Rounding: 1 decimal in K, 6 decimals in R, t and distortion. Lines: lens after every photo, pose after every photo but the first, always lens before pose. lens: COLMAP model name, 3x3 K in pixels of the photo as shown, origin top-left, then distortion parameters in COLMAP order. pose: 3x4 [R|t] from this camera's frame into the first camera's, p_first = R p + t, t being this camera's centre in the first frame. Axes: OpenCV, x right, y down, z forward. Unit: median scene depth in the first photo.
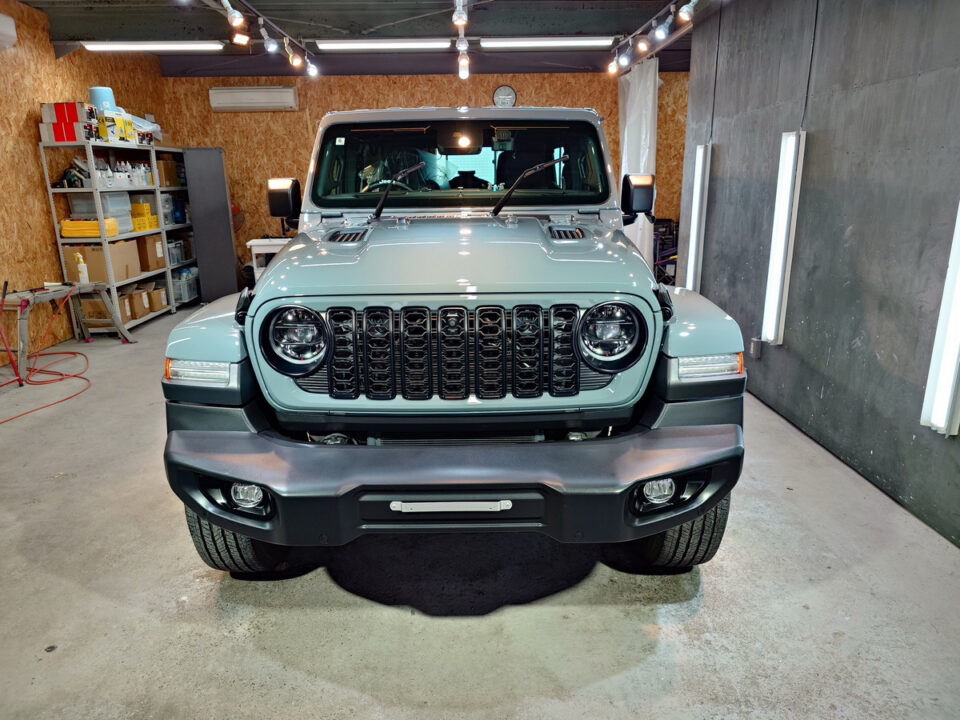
lens RADIAL K [[677.7, 0, 480.6], [0, 677.7, 365.2], [0, 0, 1]] dist [-0.001897, 0.001848]
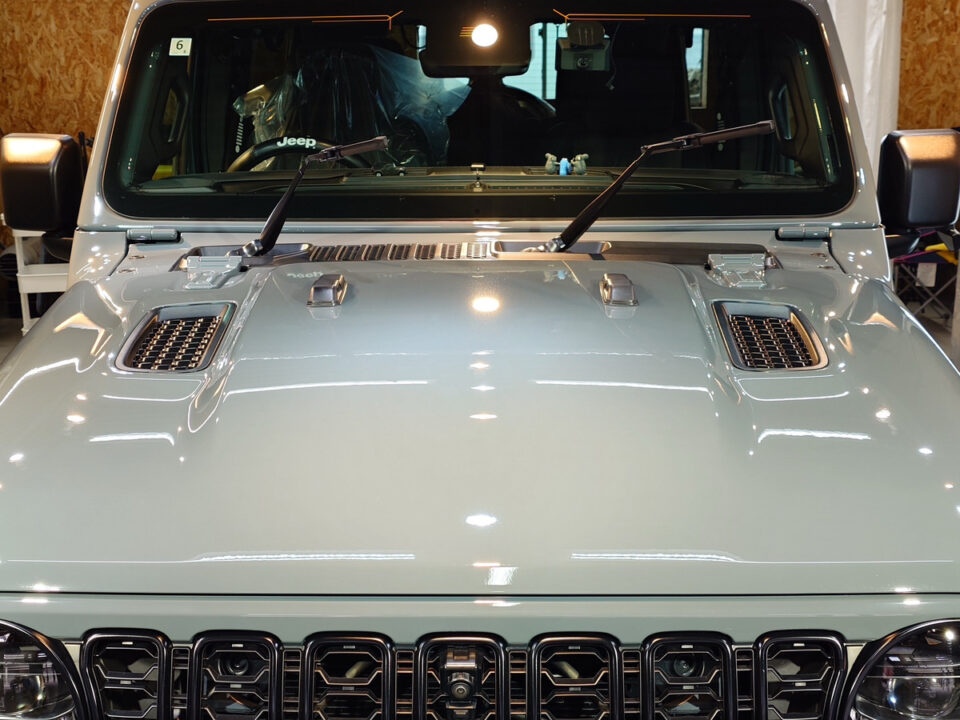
lens RADIAL K [[1360.0, 0, 480.0], [0, 1360.0, 360.0], [0, 0, 1]] dist [0.021359, -0.058291]
pose [[0.999796, 0.011631, -0.016492, -0.007923], [-0.012205, 0.999310, -0.035091, -0.068459], [0.016073, 0.035285, 0.999248, 0.115683]]
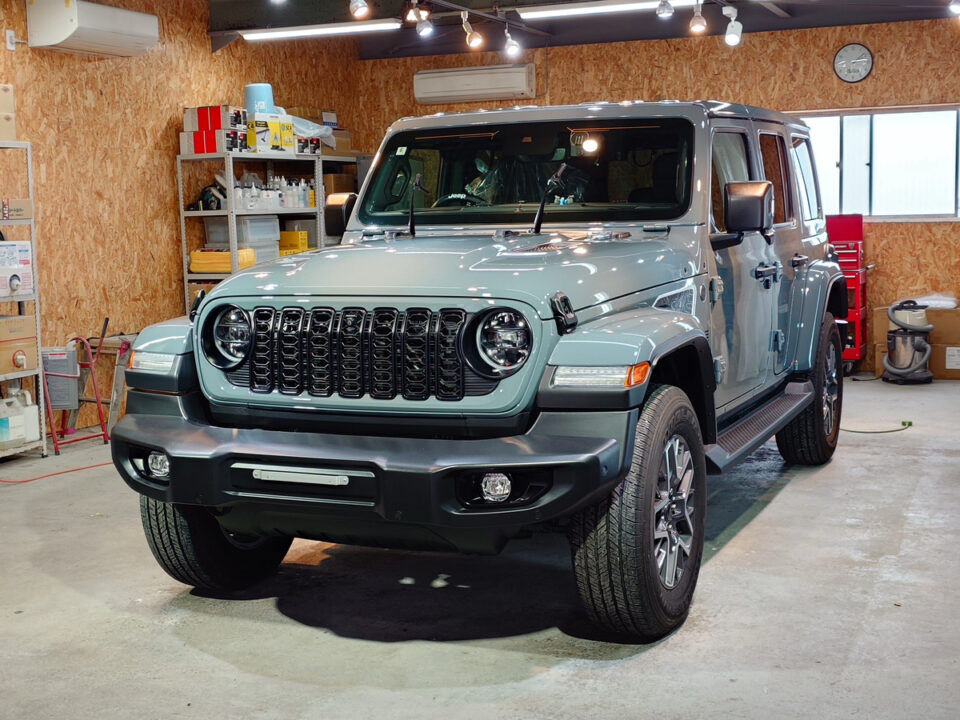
lens RADIAL K [[1360.0, 0, 480.0], [0, 1360.0, 360.0], [0, 0, 1]] dist [0.021359, -0.058291]
pose [[0.913450, 0.037201, -0.405248, 0.347526], [-0.097640, 0.986760, -0.129502, 0.086372], [0.395065, 0.157862, 0.904988, -0.286632]]
